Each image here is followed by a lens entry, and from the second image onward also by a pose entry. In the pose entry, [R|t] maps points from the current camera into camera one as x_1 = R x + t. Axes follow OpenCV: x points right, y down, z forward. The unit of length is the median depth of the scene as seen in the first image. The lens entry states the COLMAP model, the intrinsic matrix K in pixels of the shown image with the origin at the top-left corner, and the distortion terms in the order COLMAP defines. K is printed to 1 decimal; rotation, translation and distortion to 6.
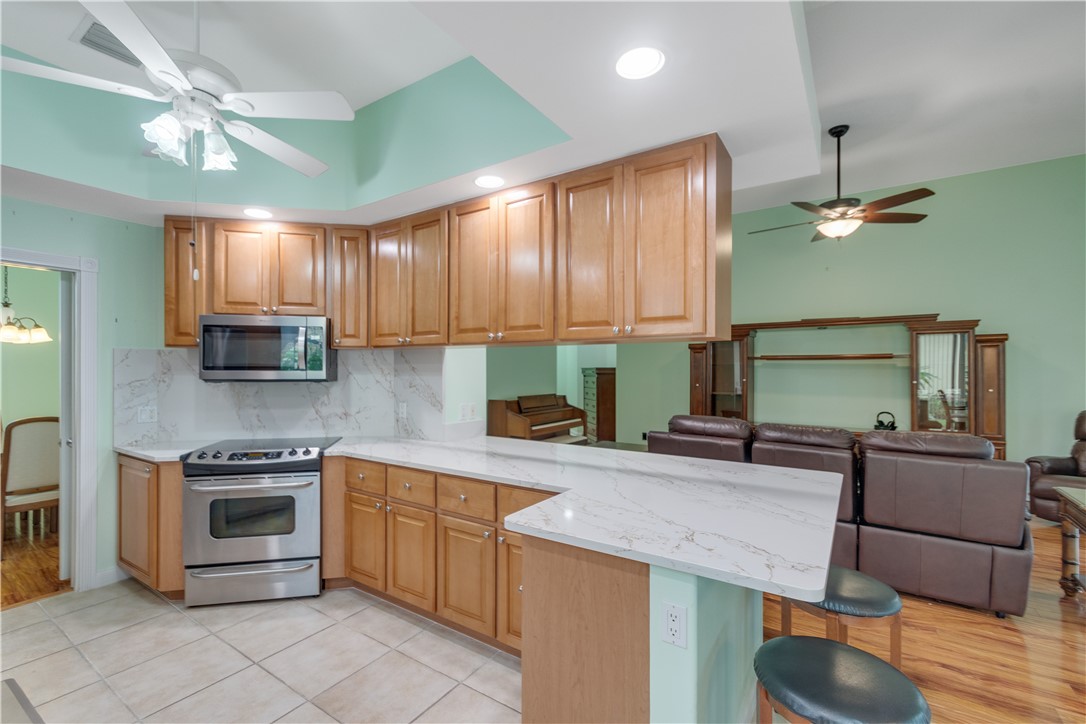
lens RADIAL K [[462.2, 0, 543.0], [0, 462.2, 362.0], [0, 0, 1]] dist [0.001620, -0.000224]
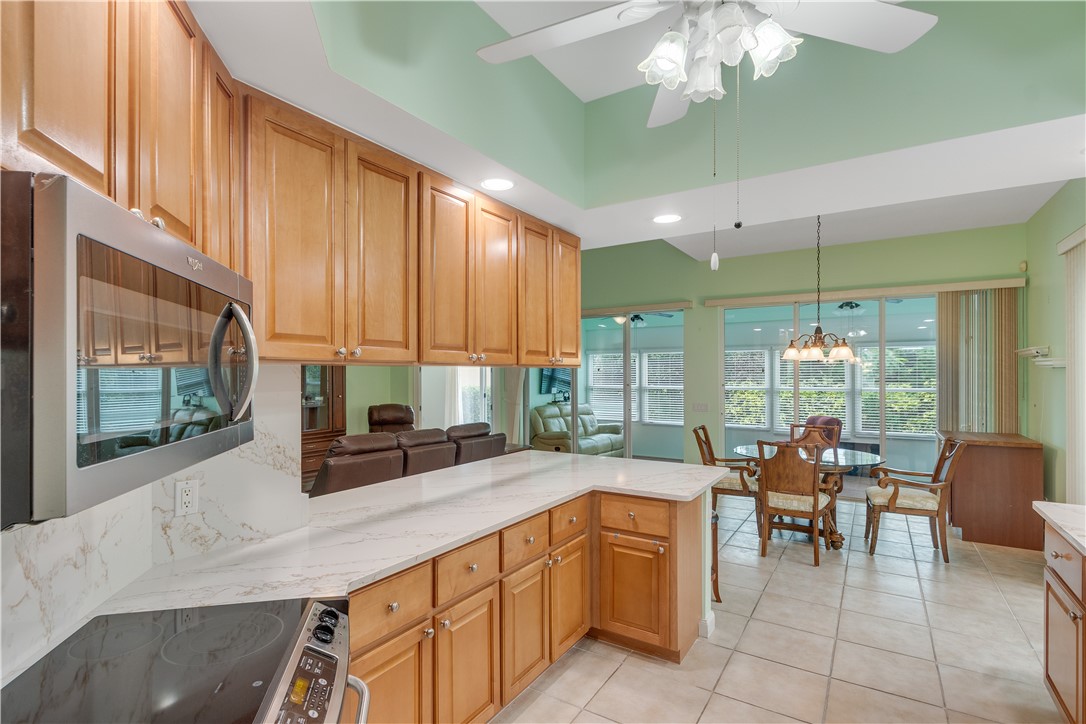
lens RADIAL K [[536.2, 0, 539.1], [0, 536.2, 368.2], [0, 0, 1]] dist [0.000885, 0.000798]
pose [[-0.019359, 0.005913, 0.999795, -0.473084], [-0.005412, 0.999967, -0.006019, -0.011557], [-0.999798, -0.005527, -0.019326, 0.382040]]
